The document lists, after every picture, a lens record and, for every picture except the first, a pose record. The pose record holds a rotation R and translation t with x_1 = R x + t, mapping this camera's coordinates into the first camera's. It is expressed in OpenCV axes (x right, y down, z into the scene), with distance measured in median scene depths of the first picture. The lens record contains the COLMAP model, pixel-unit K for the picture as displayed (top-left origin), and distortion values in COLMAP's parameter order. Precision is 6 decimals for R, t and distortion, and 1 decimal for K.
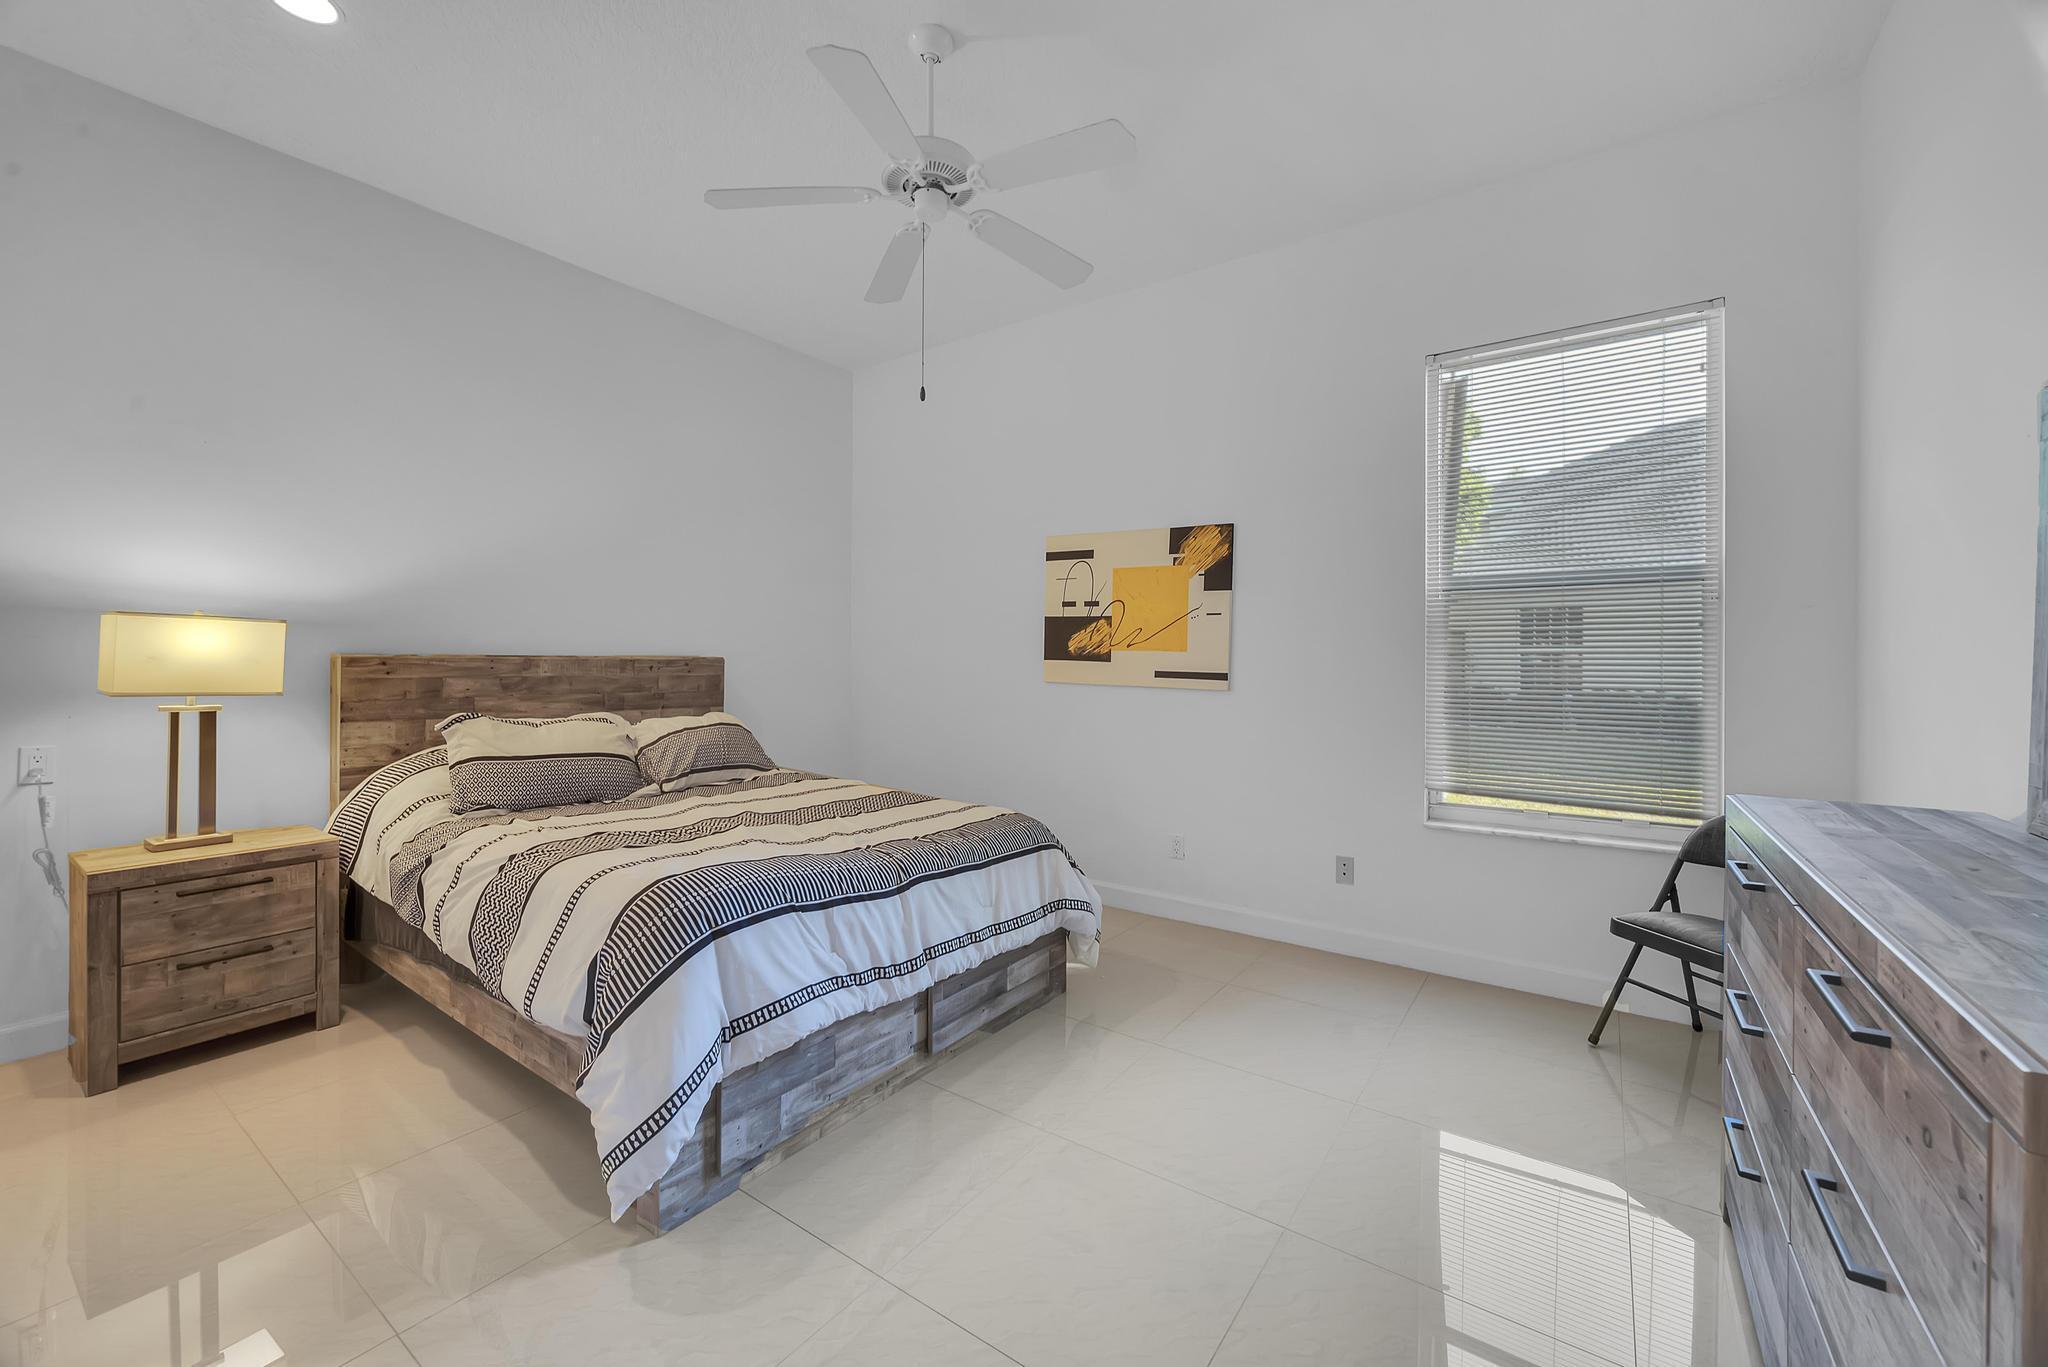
lens RADIAL K [[808.0, 0, 1024.0], [0, 808.0, 675.2], [0, 0, 1]] dist [-0.000088, -0.000019]
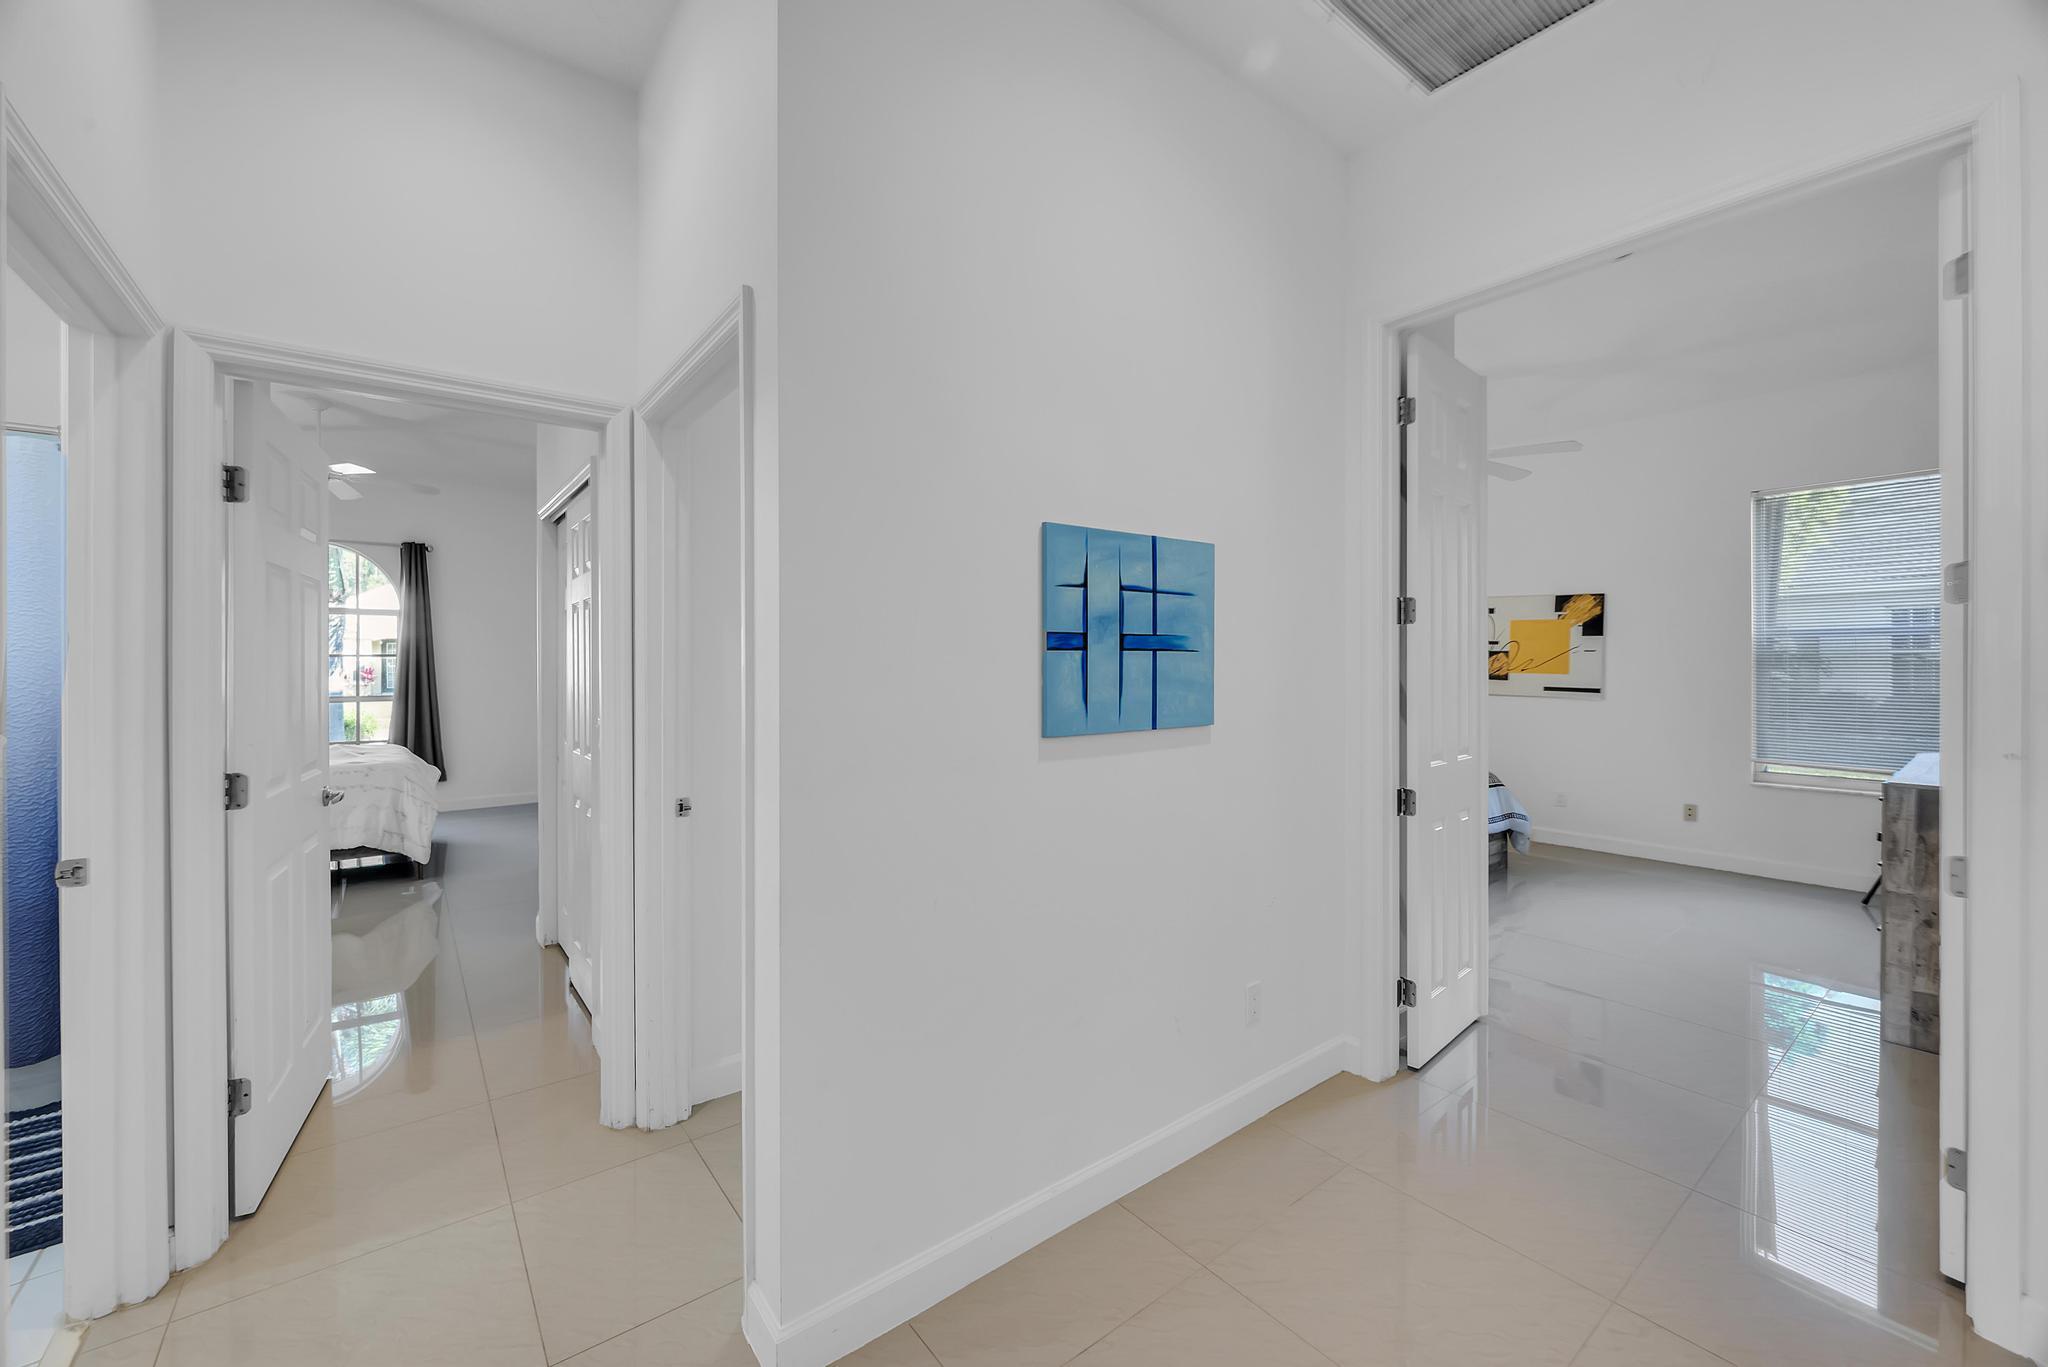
lens RADIAL K [[808.0, 0, 1023.5], [0, 808.0, 679.8], [0, 0, 1]] dist [-0.000088, -0.000019]
pose [[0.957523, -0.003413, -0.288338, -0.368054], [0.004100, 0.999990, 0.001778, -0.026350], [0.288329, -0.002885, 0.957527, -0.827107]]
